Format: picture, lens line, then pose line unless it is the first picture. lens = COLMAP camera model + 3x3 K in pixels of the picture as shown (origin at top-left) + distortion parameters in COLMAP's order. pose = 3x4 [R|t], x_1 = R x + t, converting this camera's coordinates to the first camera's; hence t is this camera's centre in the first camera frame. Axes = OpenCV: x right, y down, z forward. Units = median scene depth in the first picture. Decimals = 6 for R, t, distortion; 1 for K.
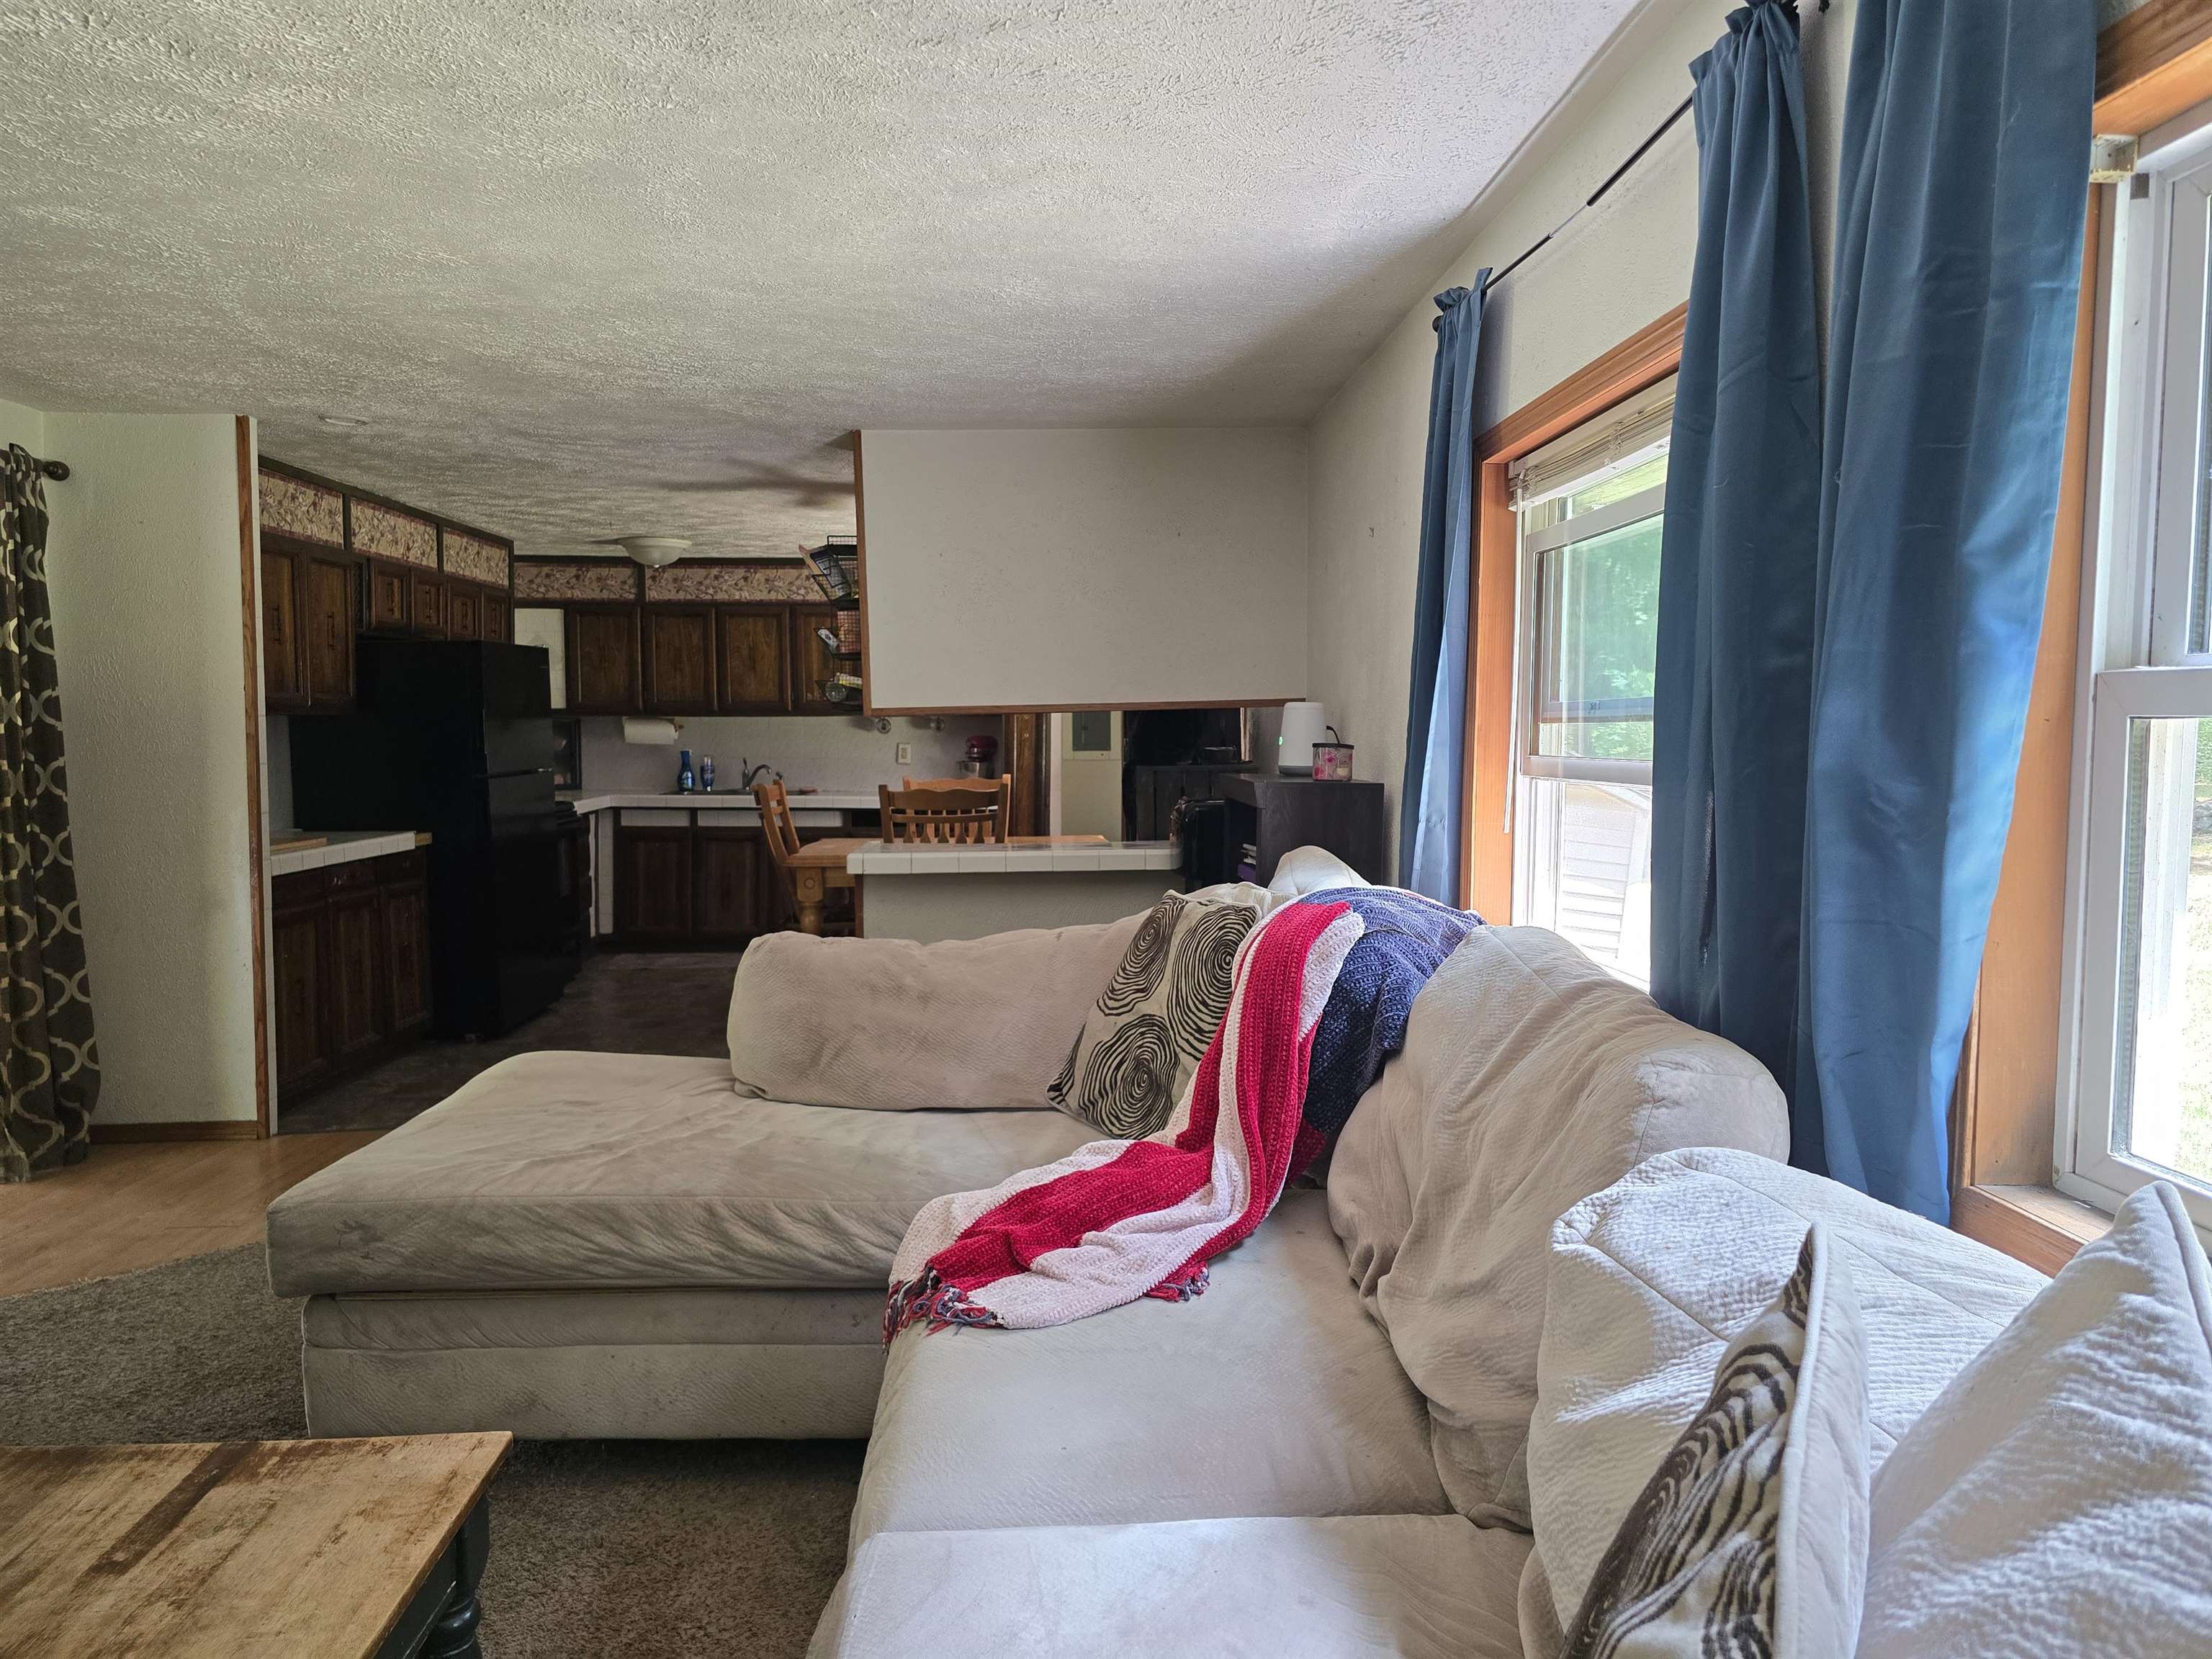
lens RADIAL K [[1475.7, 0, 1089.6], [0, 1475.7, 833.8], [0, 0, 1]] dist [0.061885, -0.065650]
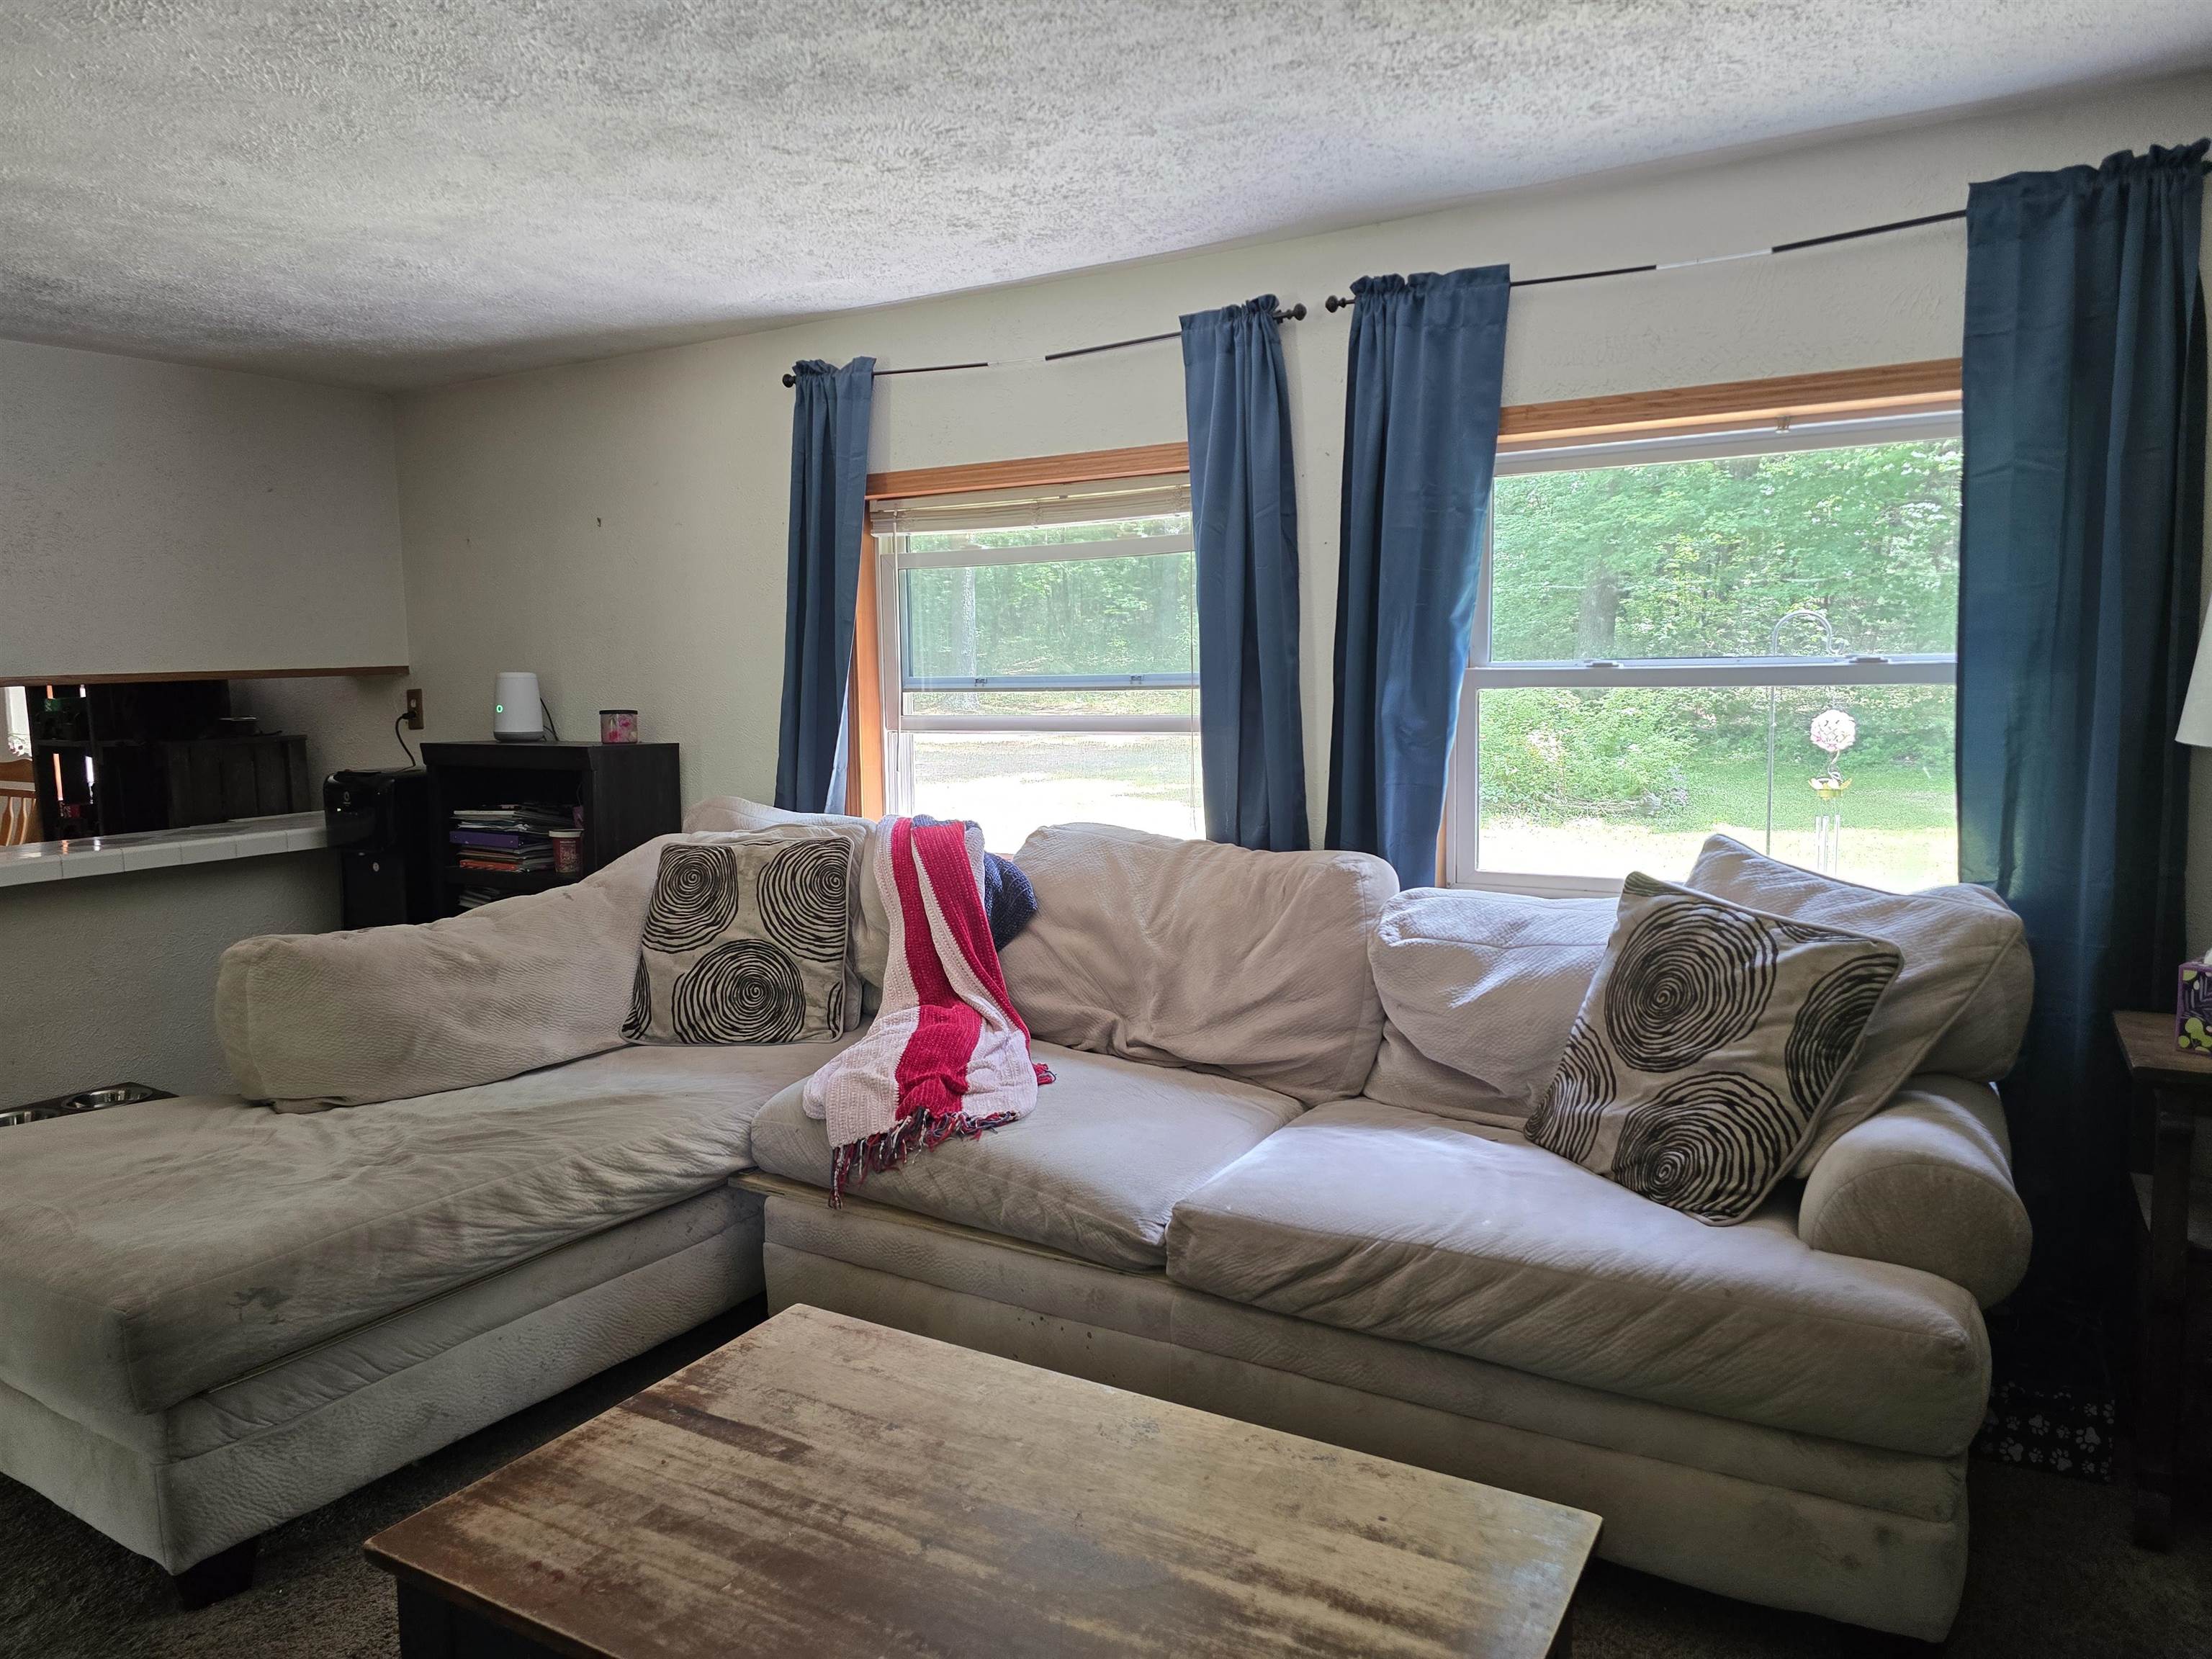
lens RADIAL K [[1475.7, 0, 1089.6], [0, 1475.7, 833.8], [0, 0, 1]] dist [0.061885, -0.065650]
pose [[0.555851, -0.096098, 0.825709, -0.255394], [0.072932, 0.995103, 0.066716, -0.007642], [-0.828076, 0.023137, 0.560138, 0.027842]]
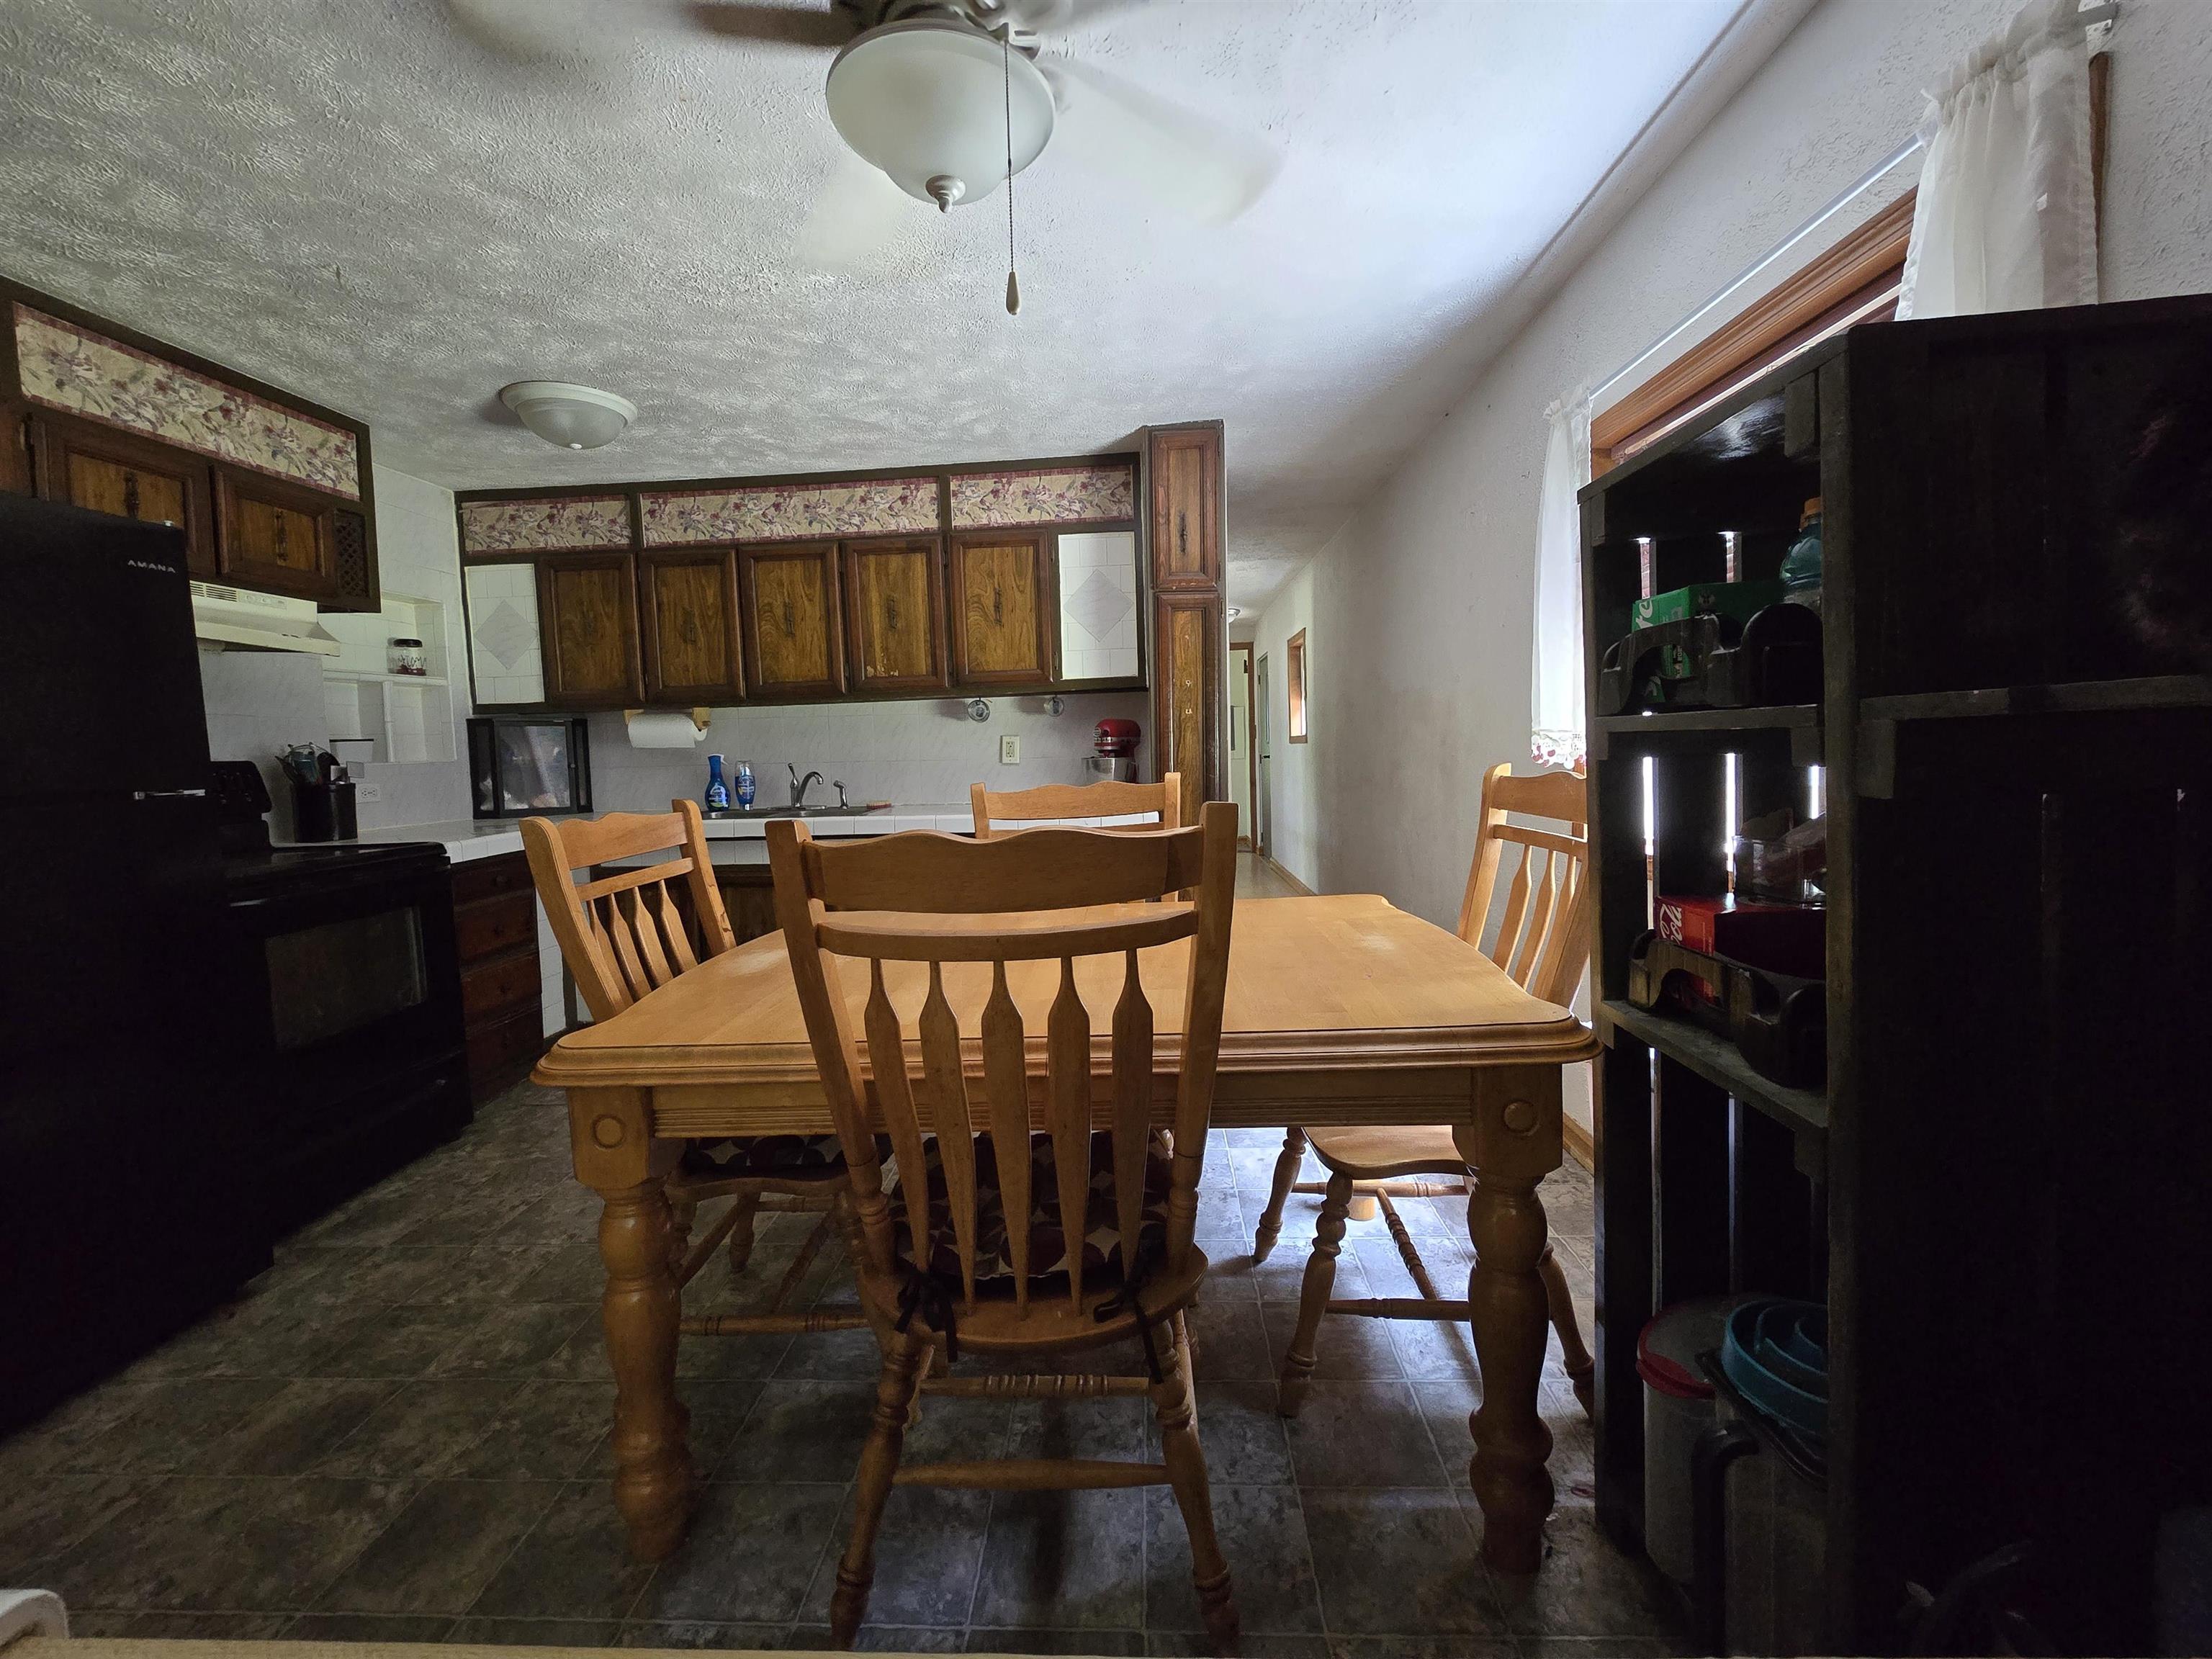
lens RADIAL K [[902.4, 0, 1094.1], [0, 902.4, 808.6], [0, 0, 1]] dist [-0.001894, 0.000017]
pose [[0.995171, -0.025536, -0.094776, -0.046737], [0.025192, 0.999671, -0.004824, -0.023887], [0.094868, 0.002413, 0.995487, 0.592530]]
